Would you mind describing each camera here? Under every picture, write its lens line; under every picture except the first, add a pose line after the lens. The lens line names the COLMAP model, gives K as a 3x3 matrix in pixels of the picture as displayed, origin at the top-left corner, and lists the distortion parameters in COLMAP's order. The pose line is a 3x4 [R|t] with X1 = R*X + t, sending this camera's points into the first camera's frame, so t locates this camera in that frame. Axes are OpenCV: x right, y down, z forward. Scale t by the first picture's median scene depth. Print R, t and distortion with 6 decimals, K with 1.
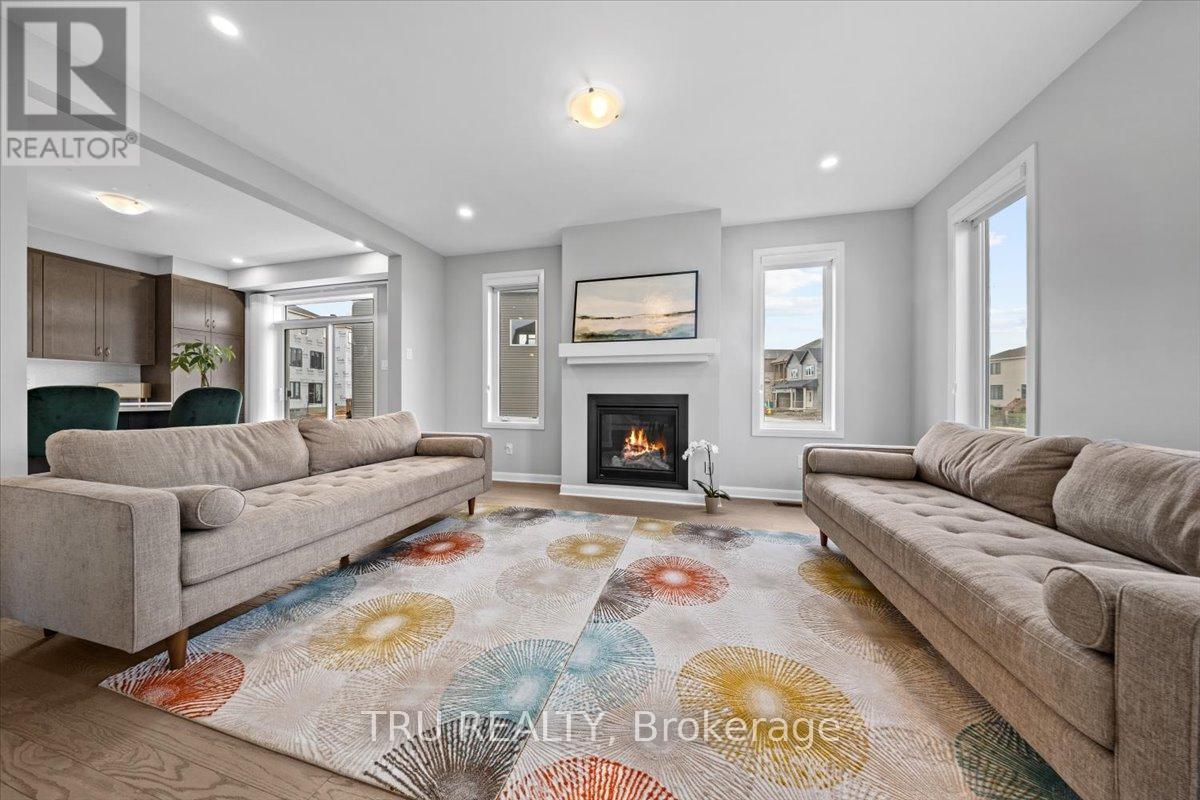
lens RADIAL K [[381.1, 0, 597.8], [0, 381.1, 395.8], [0, 0, 1]] dist [0.000221, -0.000060]
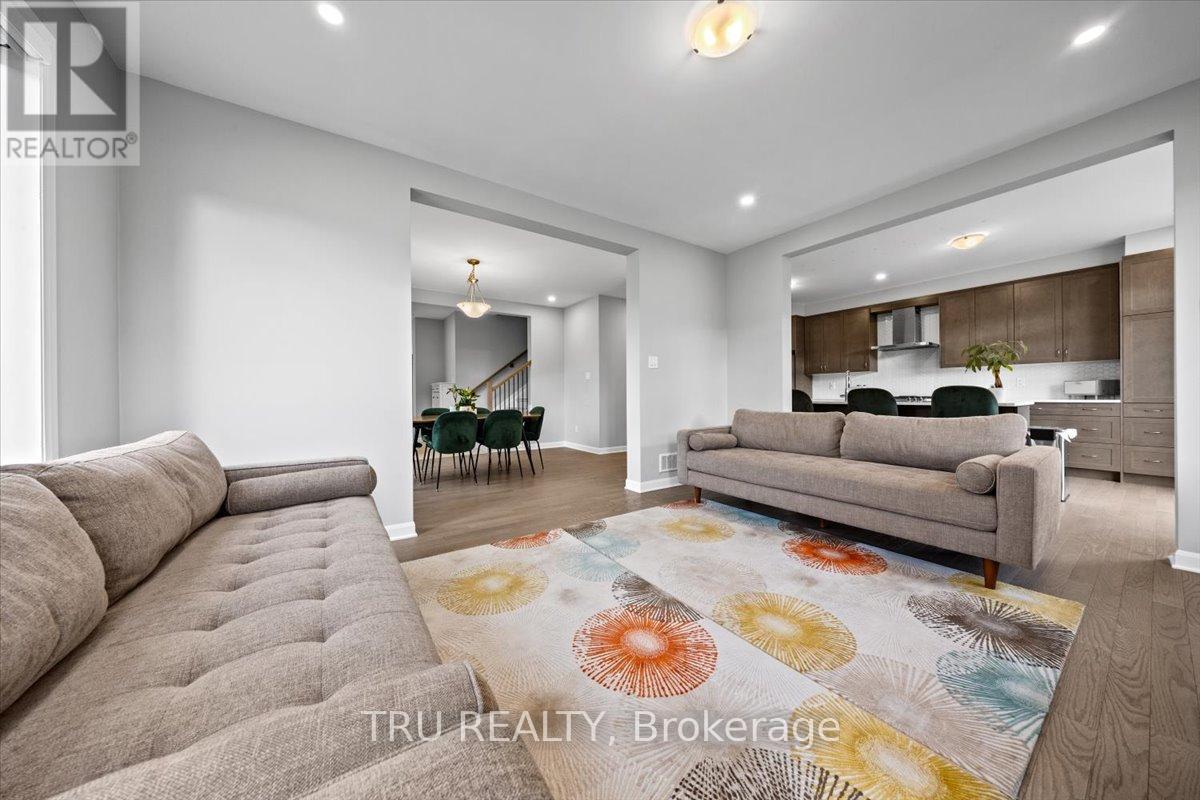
lens RADIAL K [[381.1, 0, 597.8], [0, 381.1, 395.8], [0, 0, 1]] dist [0.000221, -0.000060]
pose [[-0.660595, 0.002931, -0.750737, 0.719311], [0.007519, 0.999968, -0.002712, 0.001214], [0.750705, -0.007436, -0.660596, 1.261001]]
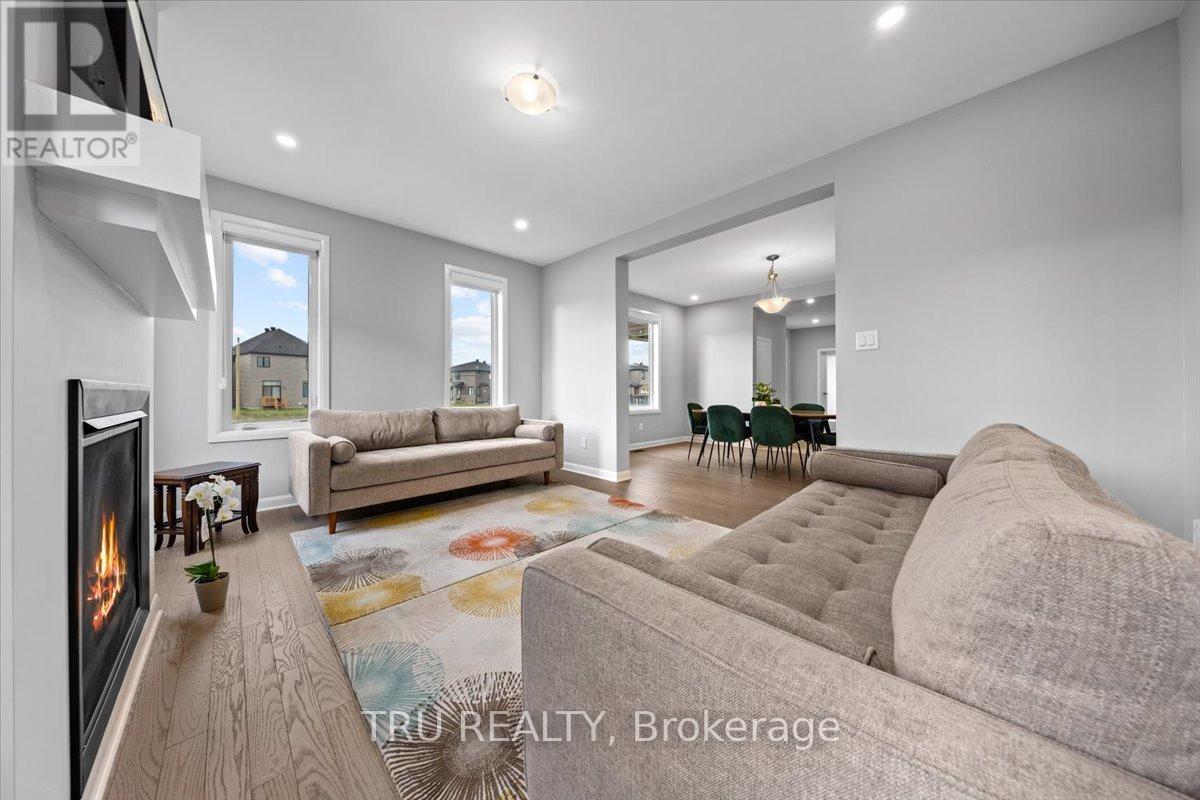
lens RADIAL K [[381.1, 0, 597.8], [0, 381.1, 395.8], [0, 0, 1]] dist [0.000221, -0.000060]
pose [[-0.857207, -0.009262, 0.514889, -0.620733], [-0.005326, 0.999944, 0.009120, -0.000746], [-0.514944, 0.005075, -0.857209, 1.654199]]
